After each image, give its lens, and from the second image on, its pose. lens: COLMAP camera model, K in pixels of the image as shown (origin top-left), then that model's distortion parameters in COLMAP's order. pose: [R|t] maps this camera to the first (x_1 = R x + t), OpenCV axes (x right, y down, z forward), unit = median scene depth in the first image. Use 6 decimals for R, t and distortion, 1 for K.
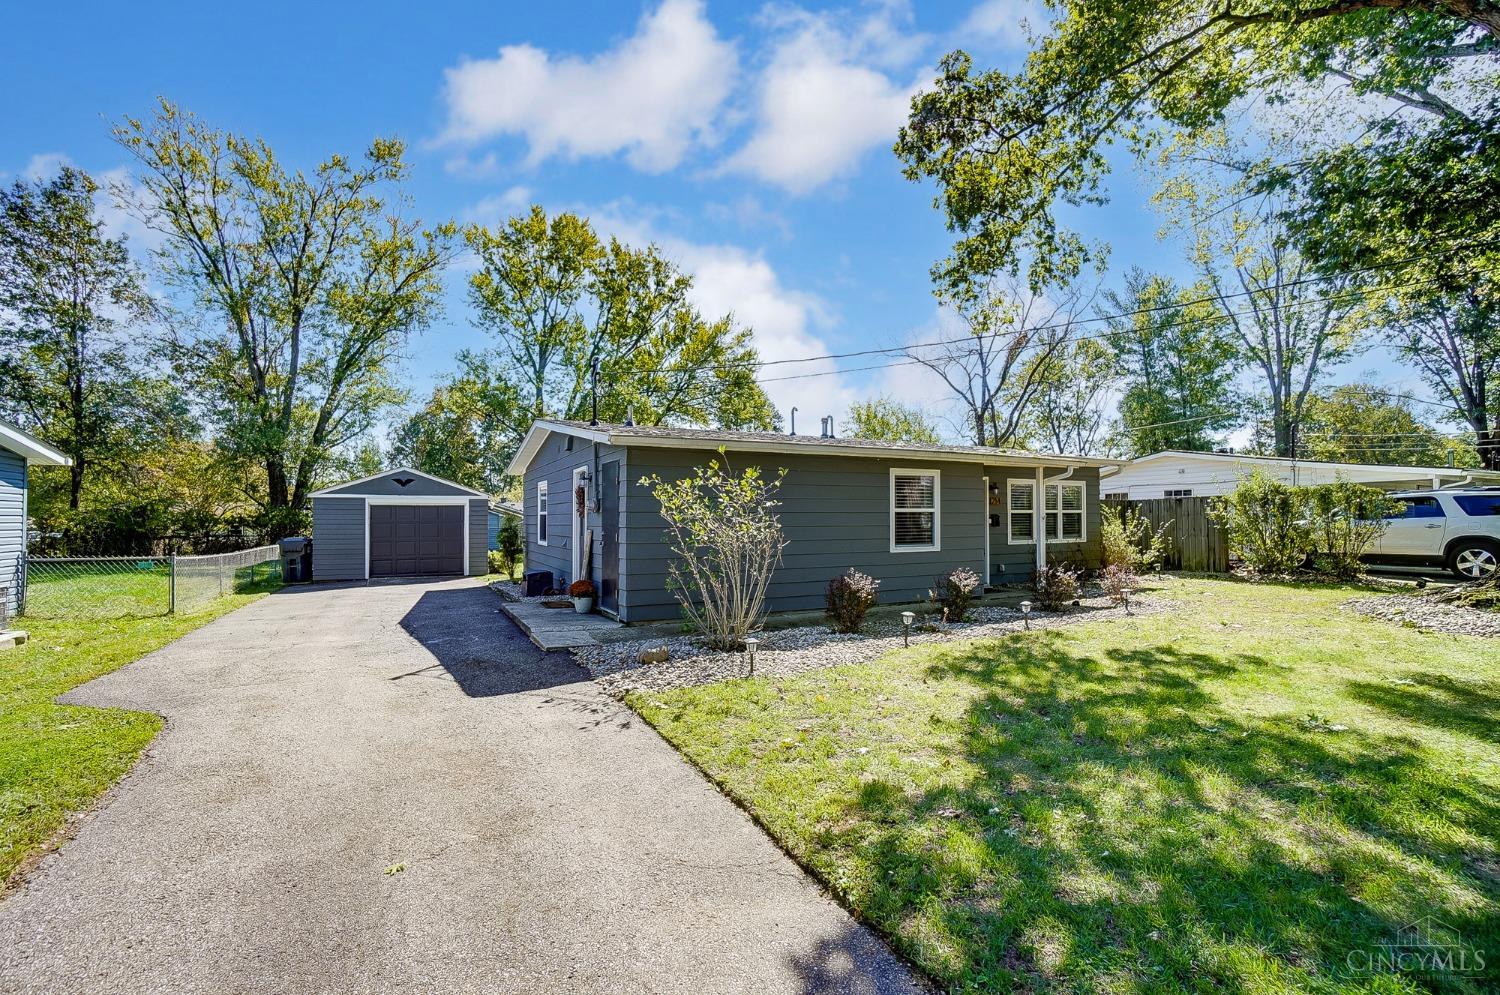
lens RADIAL K [[665.3, 0, 737.8], [0, 665.3, 465.9], [0, 0, 1]] dist [-0.001115, -0.000003]
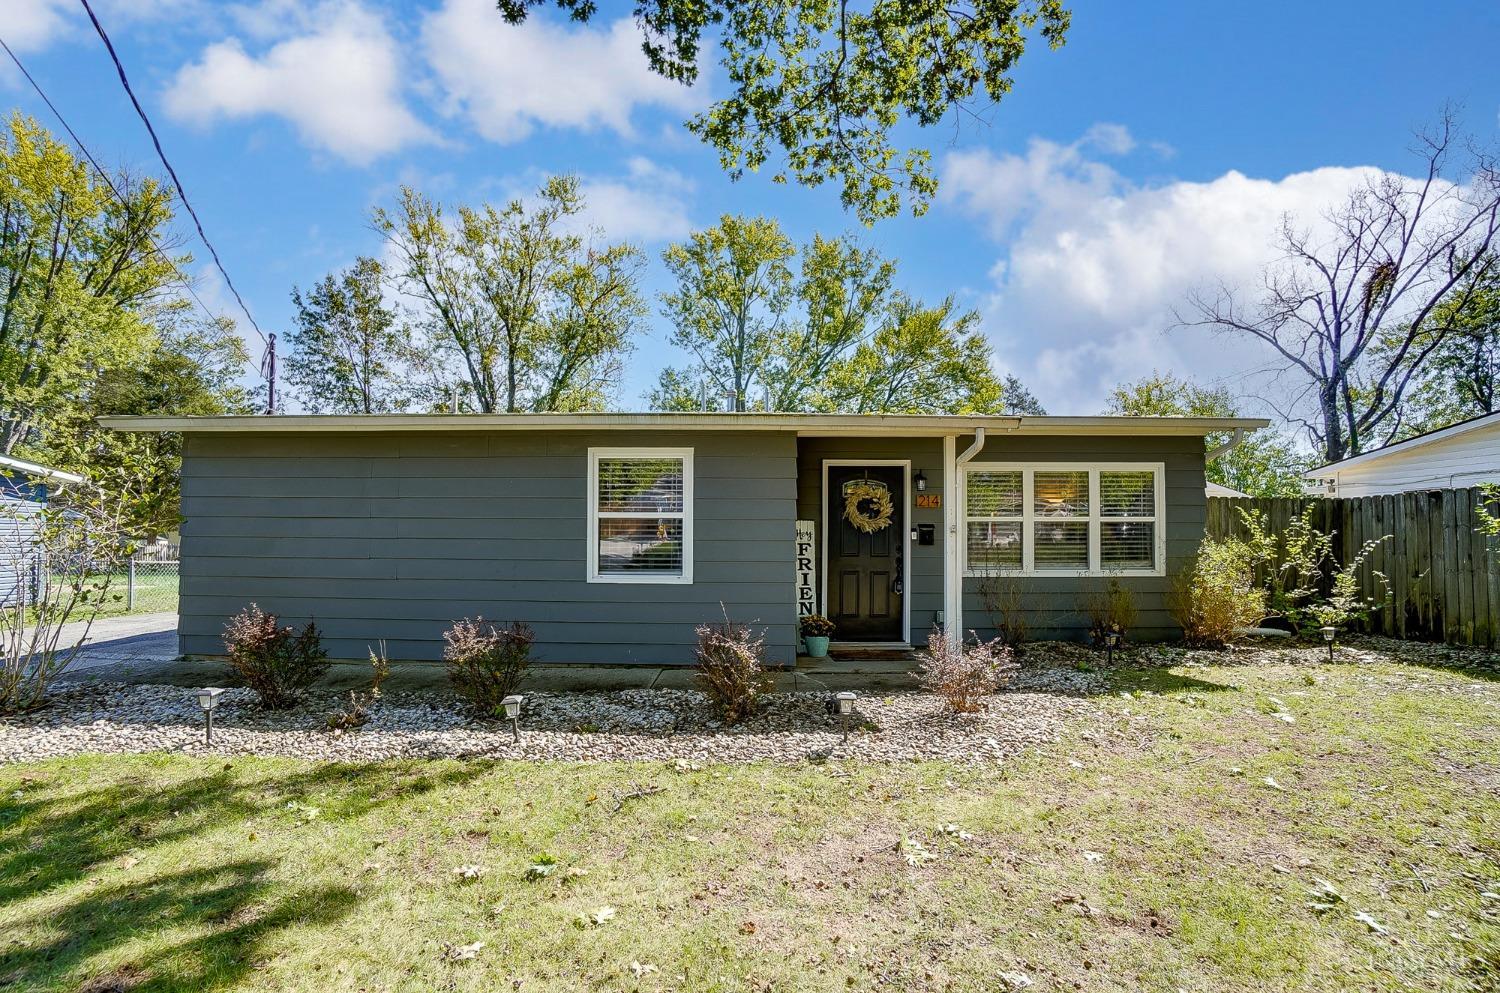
lens RADIAL K [[664.1, 0, 750.3], [0, 664.1, 480.2], [0, 0, 1]] dist [-0.034715, 0.008974]
pose [[0.896308, -0.027959, -0.442549, 0.457914], [0.028405, 0.999581, -0.005622, 0.029569], [0.442521, -0.007532, 0.896727, 0.363248]]
